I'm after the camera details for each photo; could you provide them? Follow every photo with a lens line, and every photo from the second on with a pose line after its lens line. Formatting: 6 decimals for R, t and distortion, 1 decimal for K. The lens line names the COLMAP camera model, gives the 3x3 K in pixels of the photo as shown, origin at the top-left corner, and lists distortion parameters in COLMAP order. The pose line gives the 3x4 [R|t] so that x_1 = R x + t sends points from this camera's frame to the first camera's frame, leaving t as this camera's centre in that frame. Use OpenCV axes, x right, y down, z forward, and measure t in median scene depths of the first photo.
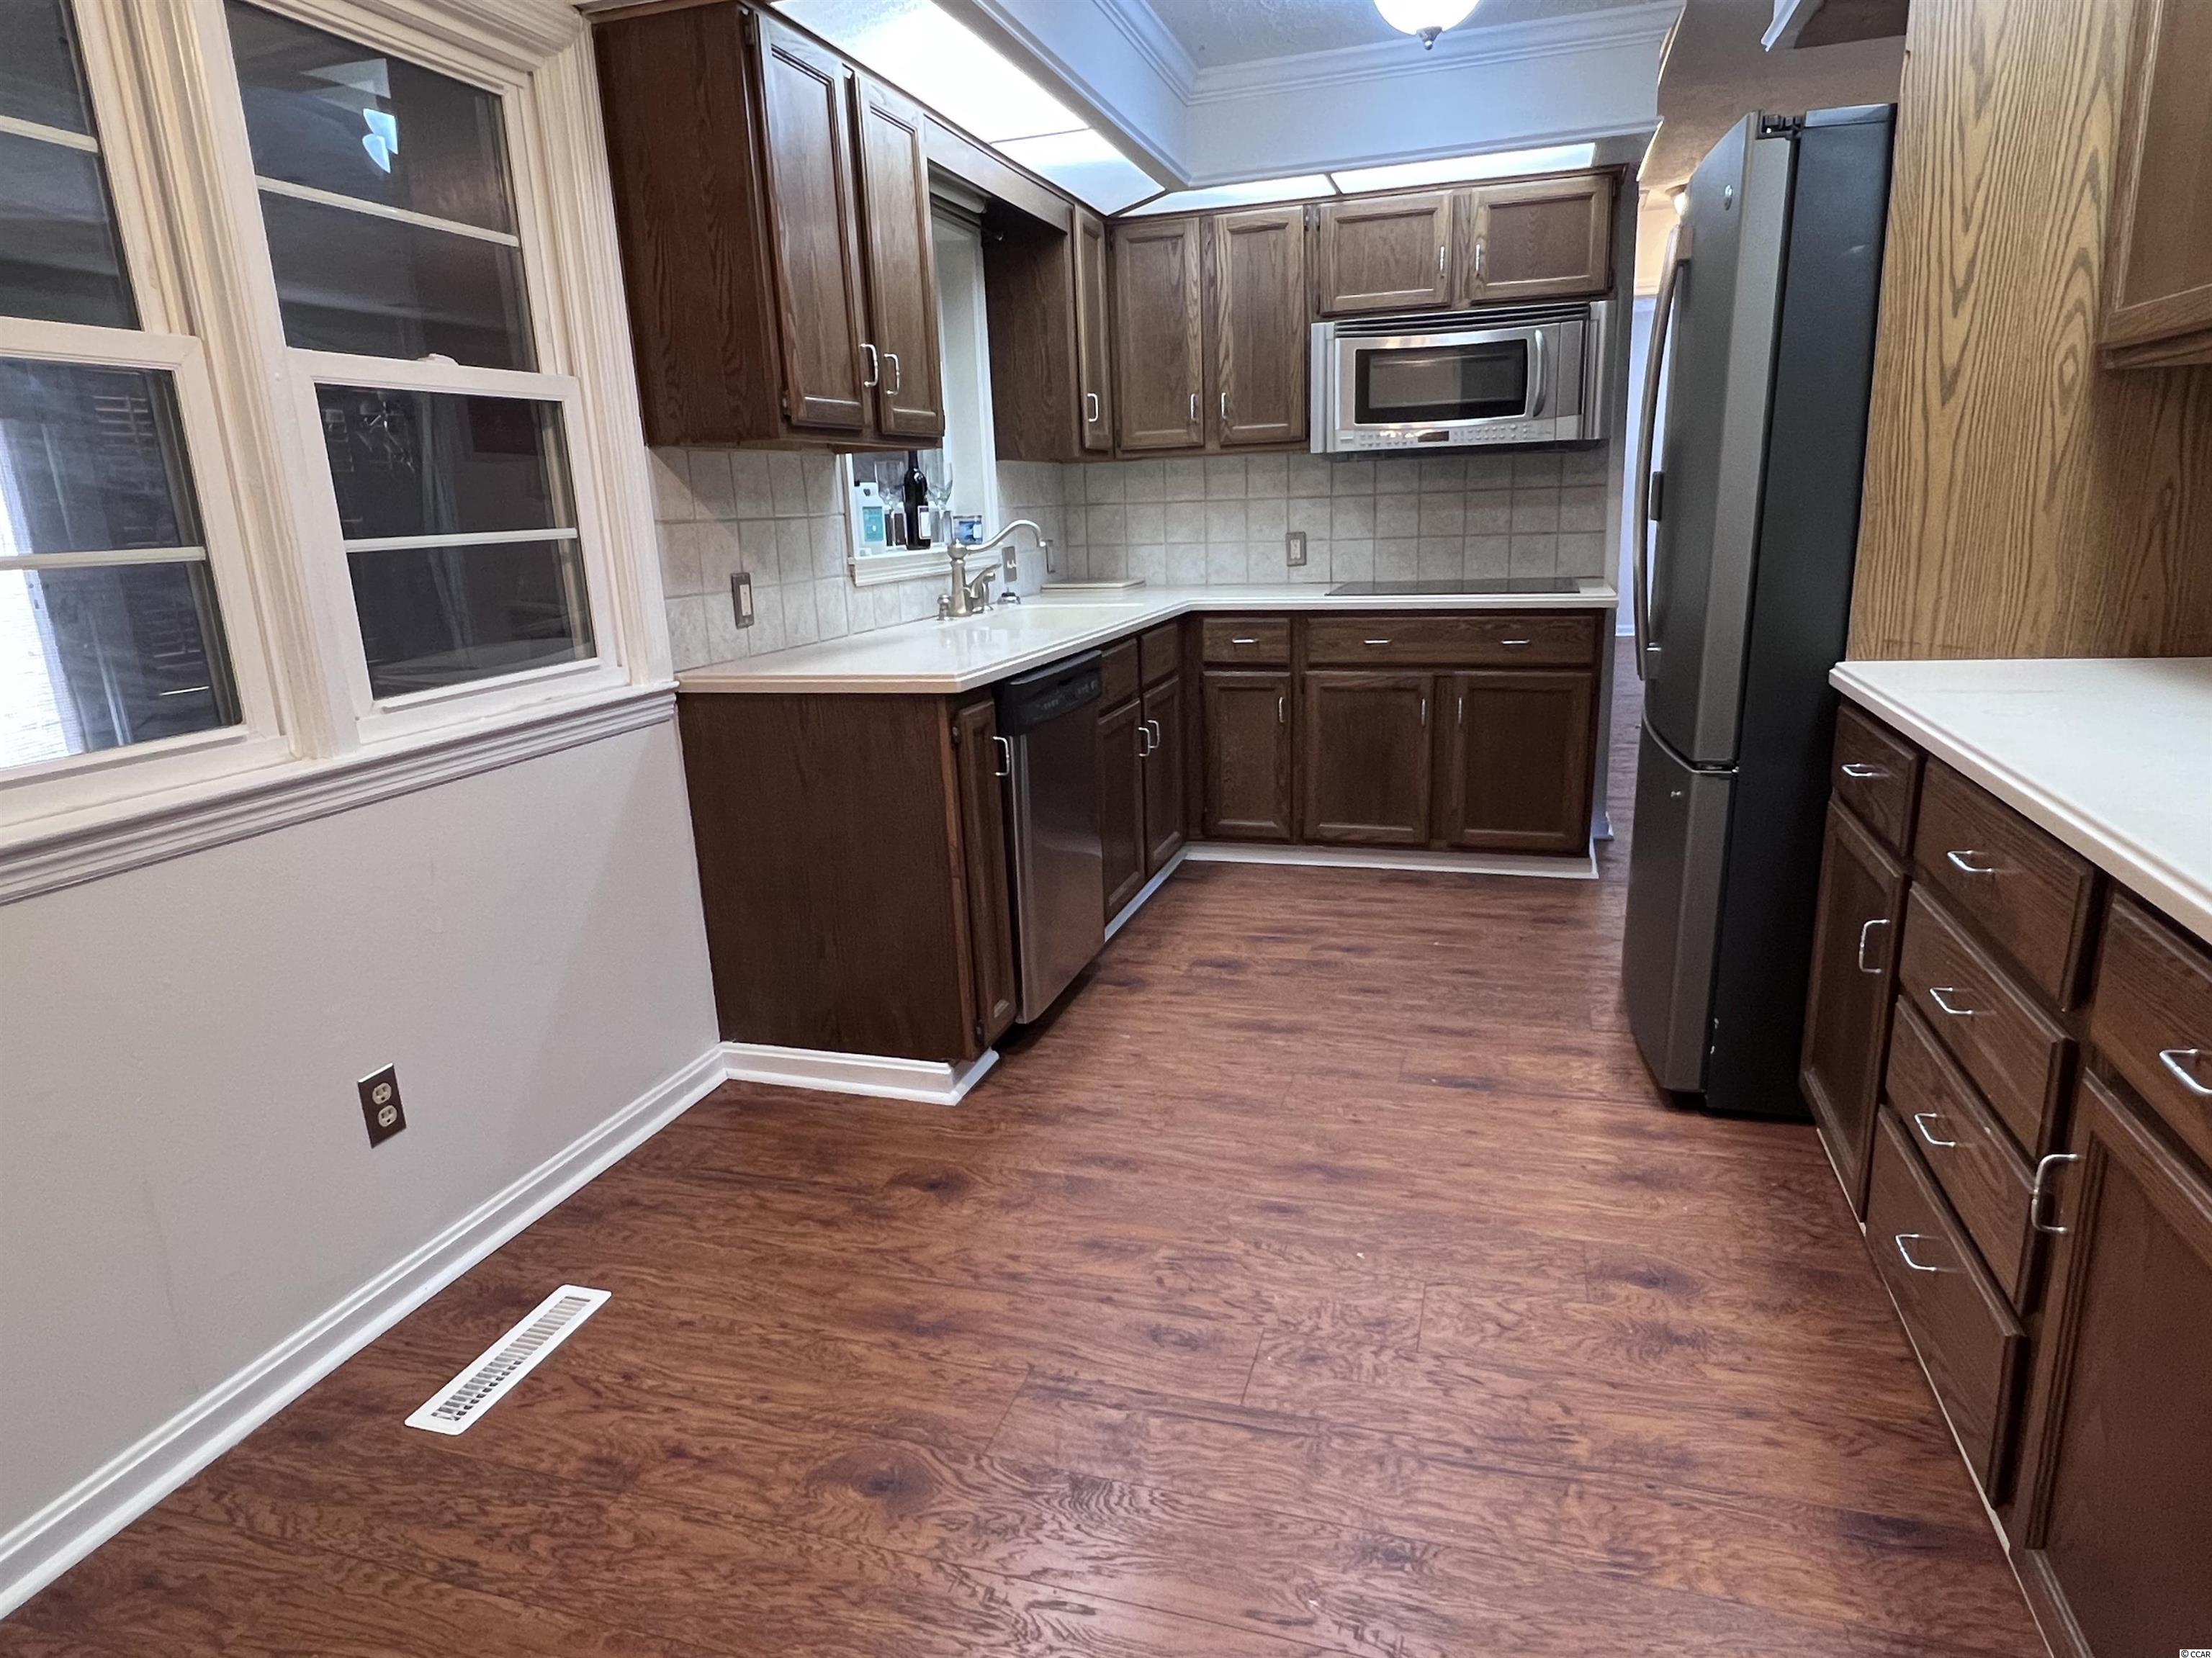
lens RADIAL K [[1305.5, 0, 1106.0], [0, 1305.5, 829.0], [0, 0, 1]] dist [0.000612, 0.000165]
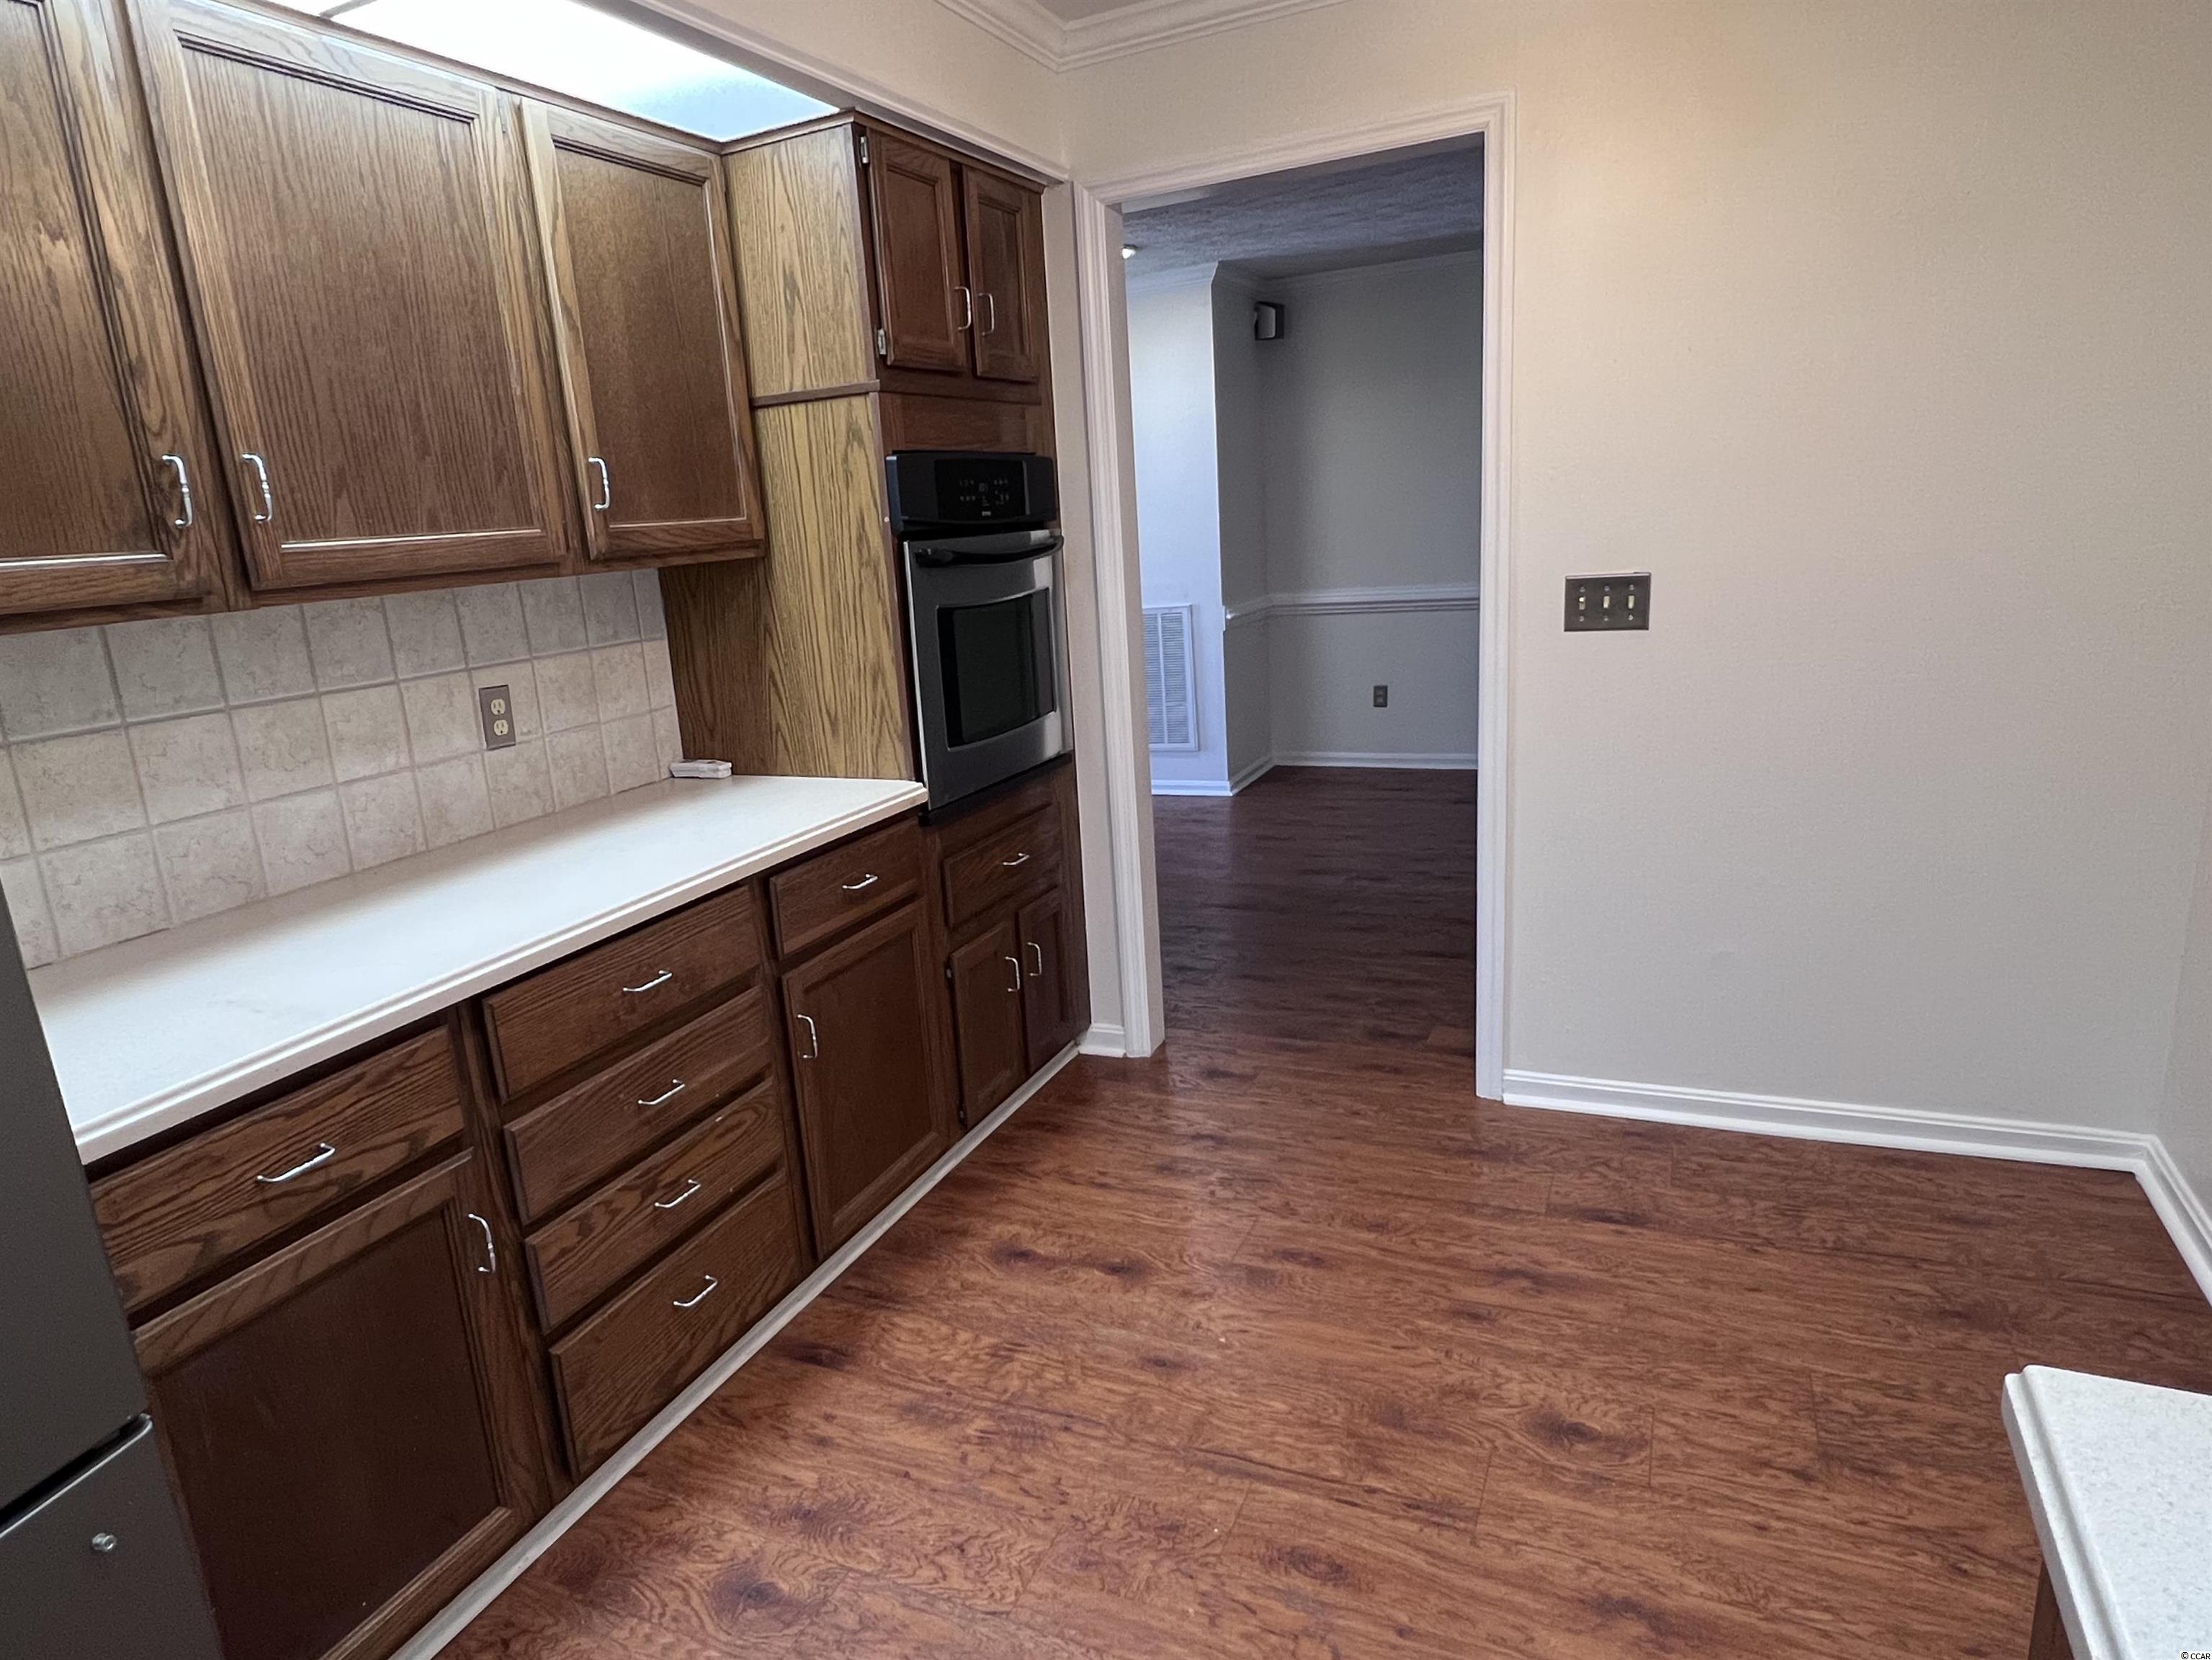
lens RADIAL K [[1305.8, 0, 1106.0], [0, 1305.8, 830.0], [0, 0, 1]] dist [0.000612, 0.000165]
pose [[-0.987531, 0.092995, 0.127021, 0.037705], [0.141780, 0.876057, 0.460893, -0.517495], [-0.068417, 0.473155, -0.878319, 1.679559]]
